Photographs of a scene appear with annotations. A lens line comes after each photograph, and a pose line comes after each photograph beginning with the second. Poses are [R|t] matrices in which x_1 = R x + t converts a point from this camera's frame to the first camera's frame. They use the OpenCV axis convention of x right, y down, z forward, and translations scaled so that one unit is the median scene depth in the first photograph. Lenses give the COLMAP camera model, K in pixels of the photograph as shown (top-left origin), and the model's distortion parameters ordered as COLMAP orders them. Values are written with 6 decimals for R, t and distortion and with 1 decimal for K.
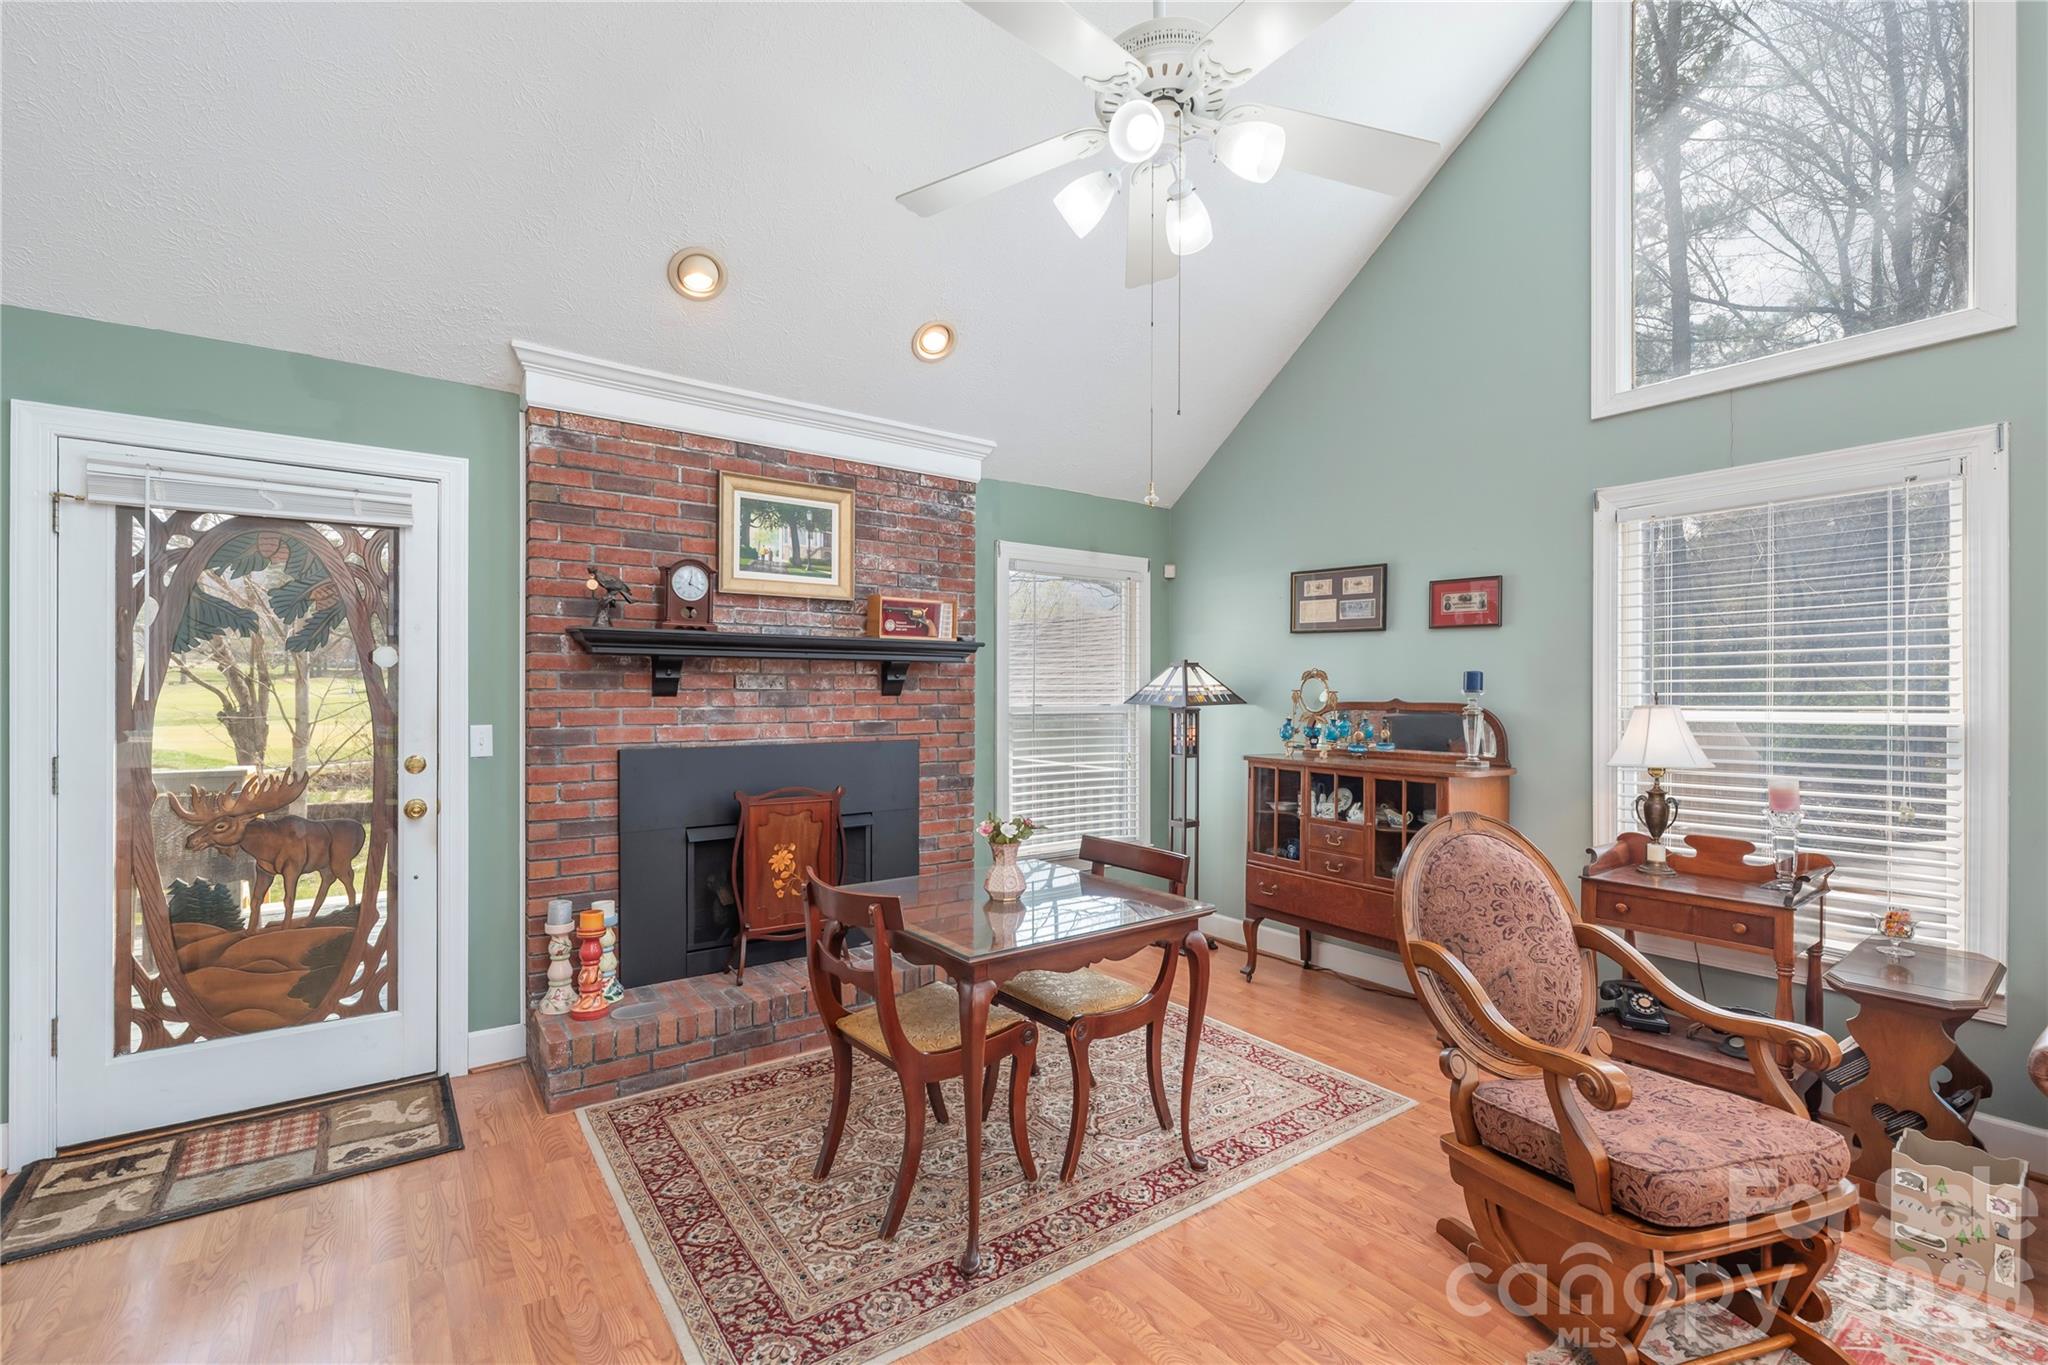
lens RADIAL K [[888.7, 0, 1011.5], [0, 888.7, 691.3], [0, 0, 1]] dist [-0.003166, -0.000854]
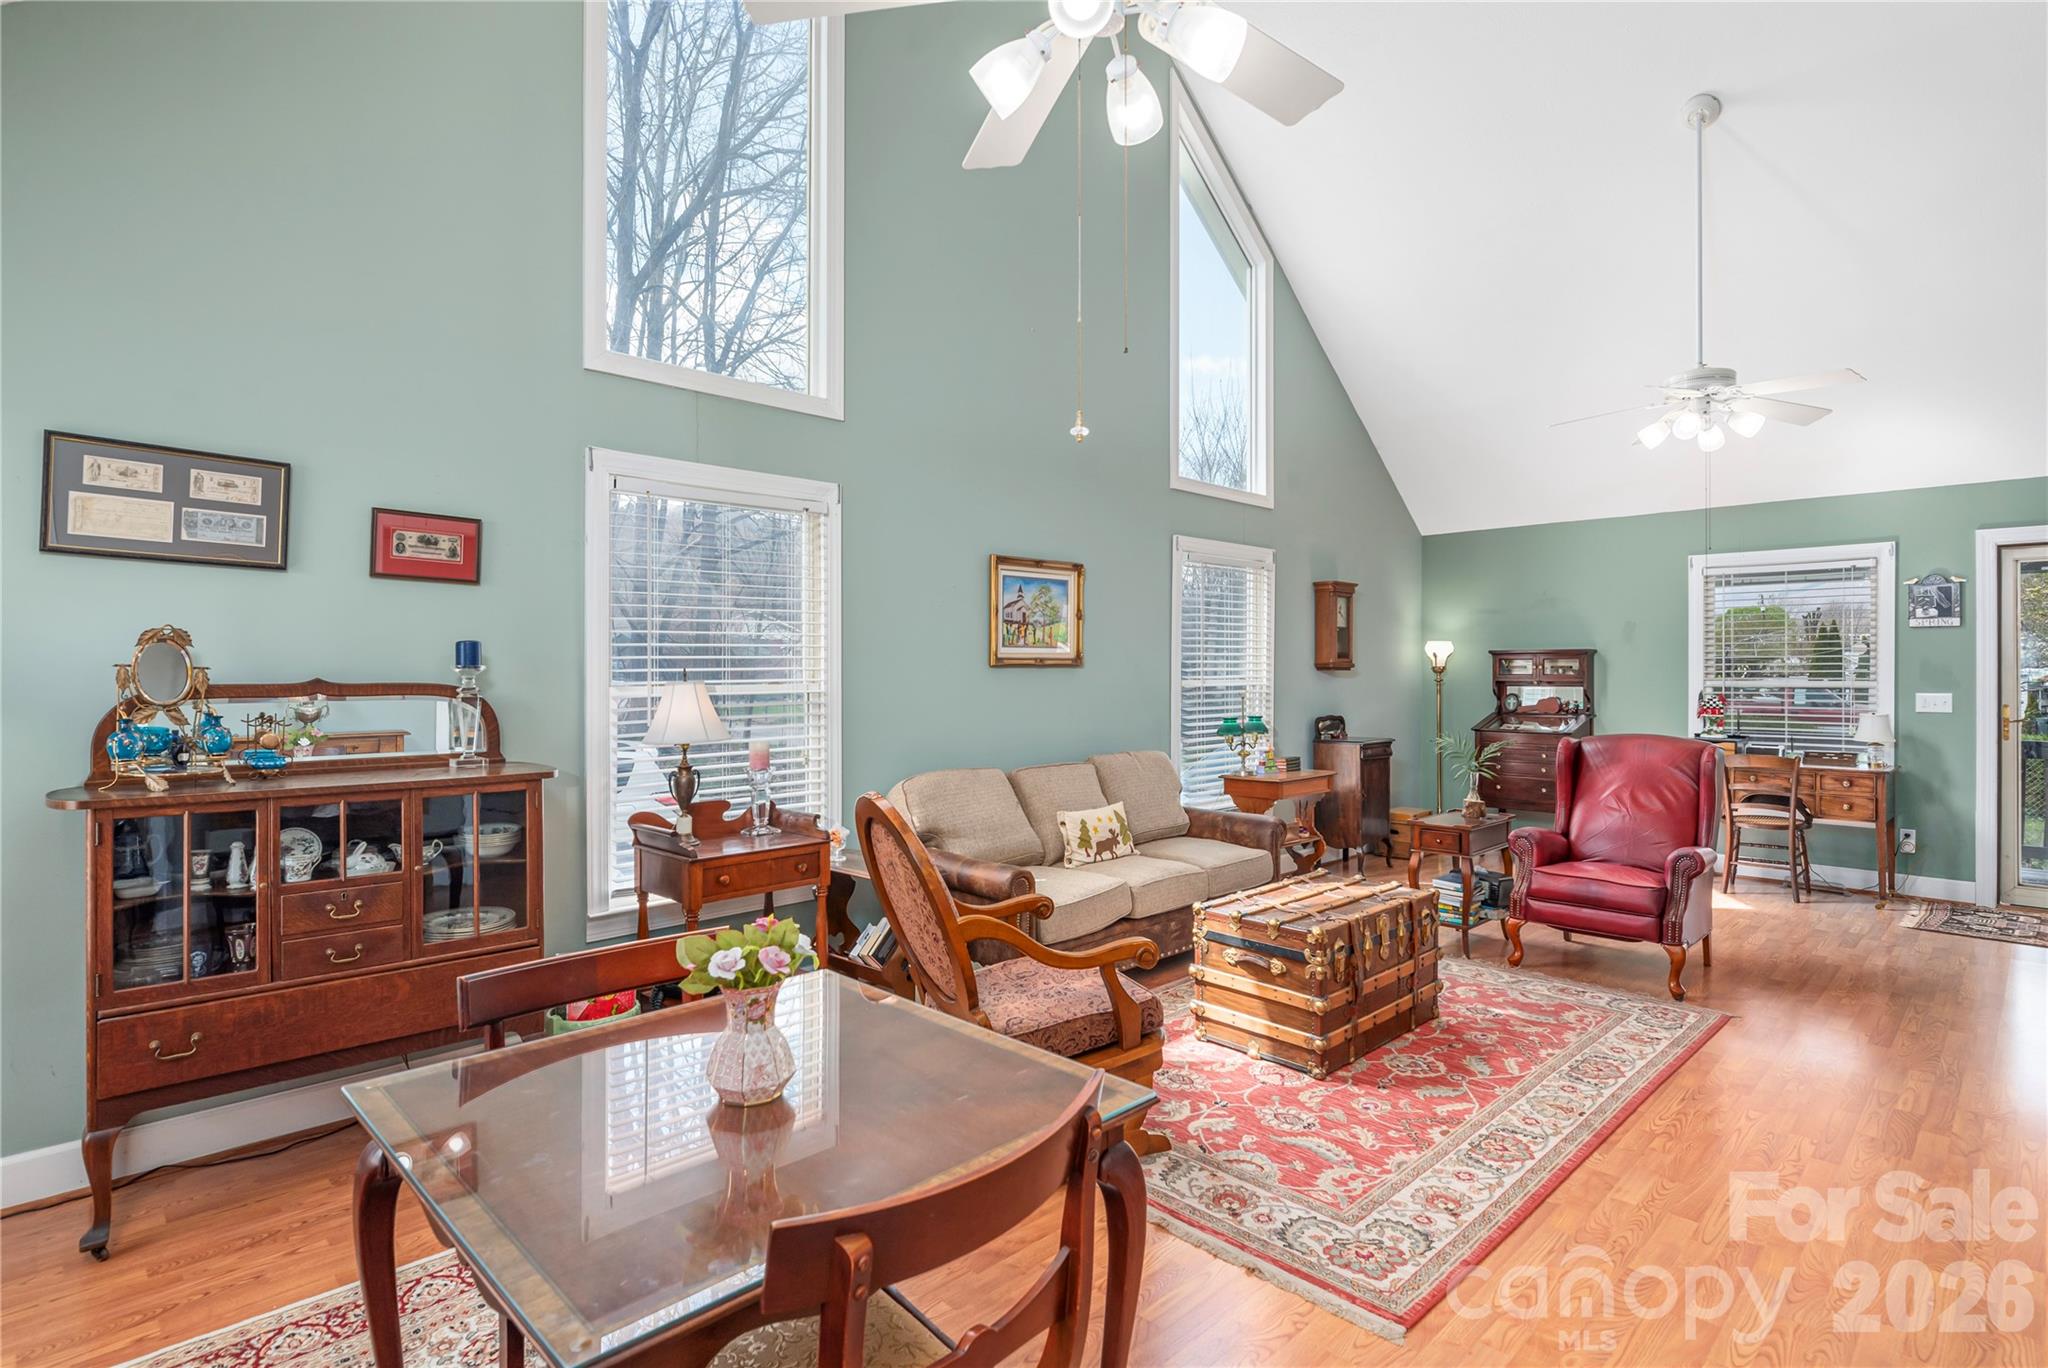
lens RADIAL K [[1022.0, 0, 1017.5], [0, 1022.0, 671.3], [0, 0, 1]] dist [-0.003228, -0.000644]
pose [[-0.149990, -0.005803, 0.988670, -0.454750], [-0.003941, 0.999978, 0.005271, -0.003156], [-0.988680, -0.003106, -0.150010, 0.731723]]
